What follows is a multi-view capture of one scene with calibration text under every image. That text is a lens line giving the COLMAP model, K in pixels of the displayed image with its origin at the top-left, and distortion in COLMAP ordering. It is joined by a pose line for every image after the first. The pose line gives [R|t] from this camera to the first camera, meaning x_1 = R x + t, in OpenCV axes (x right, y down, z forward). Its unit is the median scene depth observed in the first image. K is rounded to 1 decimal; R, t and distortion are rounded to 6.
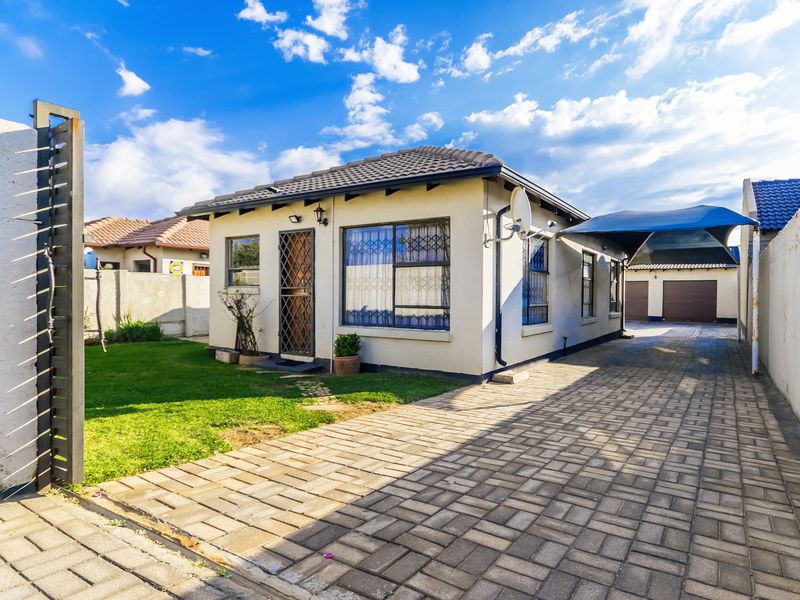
lens RADIAL K [[451.2, 0, 454.2], [0, 451.2, 301.2], [0, 0, 1]] dist [-0.001277, -0.001169]
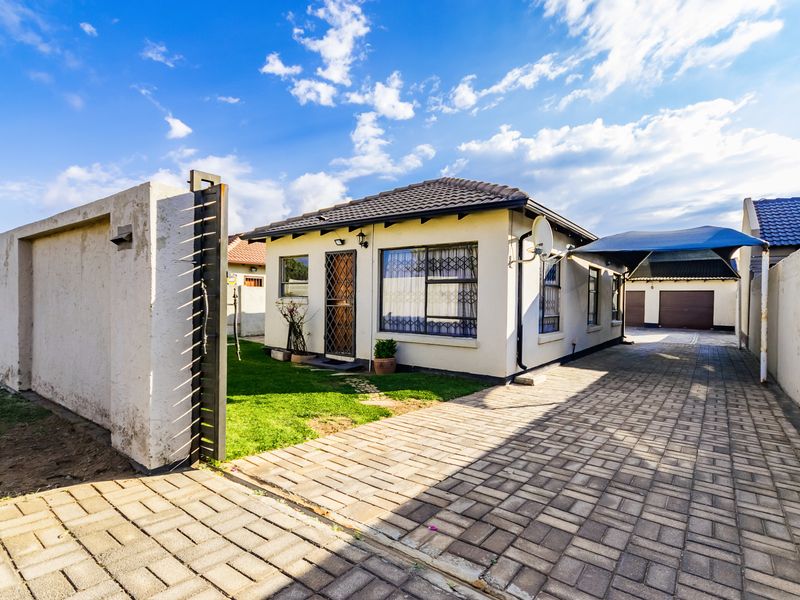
lens RADIAL K [[401.9, 0, 400.0], [0, 401.9, 300.0], [0, 0, 1]] dist [0.001069, 0.000526]
pose [[0.994336, 0.001796, -0.106271, -0.112809], [-0.002257, 0.999989, -0.004215, -0.034284], [0.106263, 0.004431, 0.994328, -0.064413]]
